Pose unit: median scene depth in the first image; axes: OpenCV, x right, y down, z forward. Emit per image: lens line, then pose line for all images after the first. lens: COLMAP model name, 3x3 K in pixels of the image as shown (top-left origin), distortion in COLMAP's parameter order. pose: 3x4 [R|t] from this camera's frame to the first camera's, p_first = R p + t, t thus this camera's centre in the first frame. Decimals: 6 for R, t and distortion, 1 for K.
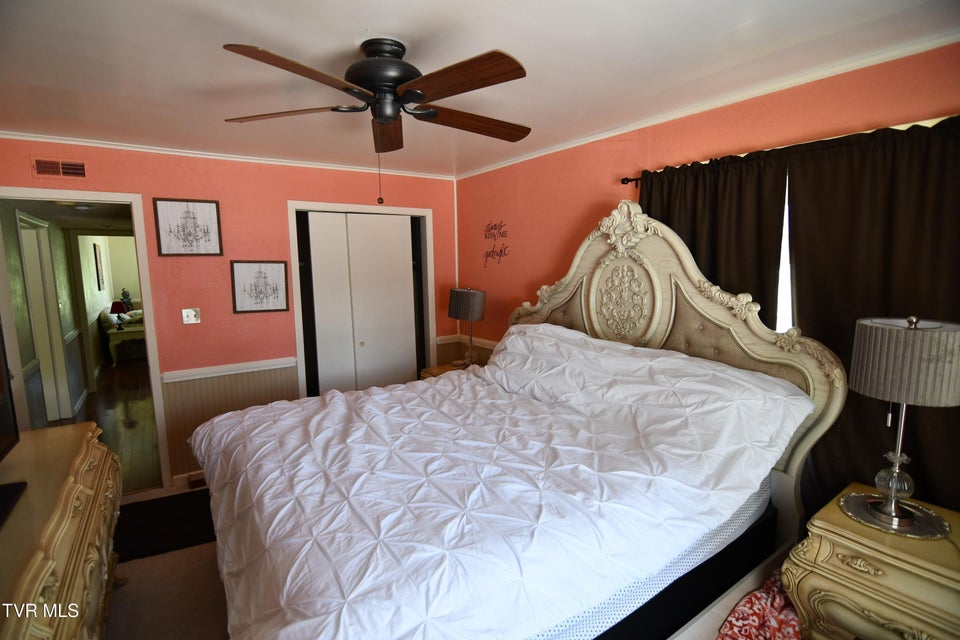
lens RADIAL K [[460.4, 0, 479.8], [0, 460.4, 319.5], [0, 0, 1]] dist [-0.000135, -0.000567]
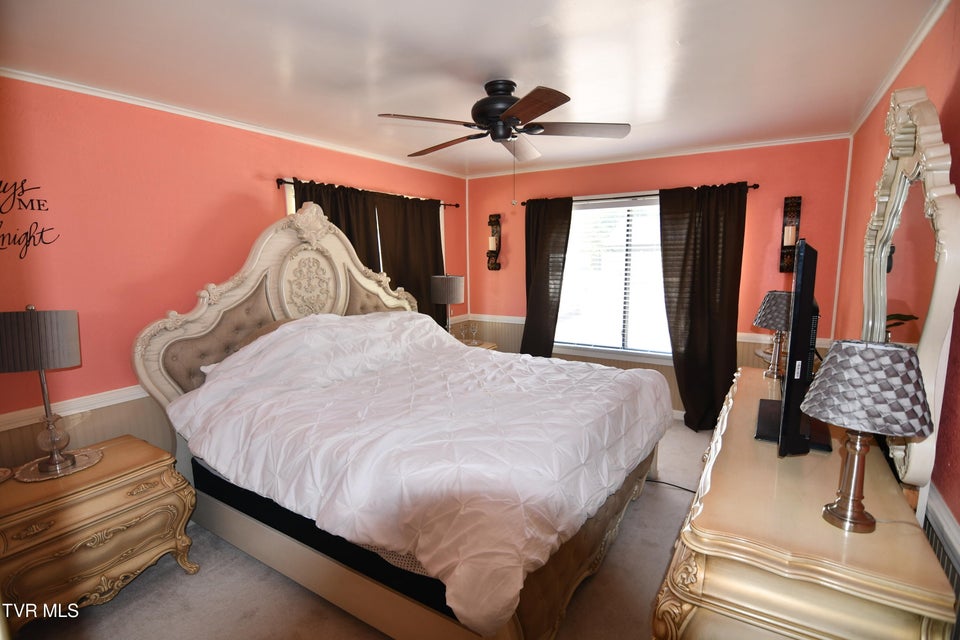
lens RADIAL K [[460.4, 0, 480.2], [0, 460.4, 323.9], [0, 0, 1]] dist [-0.000135, -0.000567]
pose [[-0.395387, -0.120530, 0.910572, -0.991773], [0.133632, 0.973257, 0.186853, -0.117638], [-0.908742, 0.195561, -0.368707, 1.114373]]
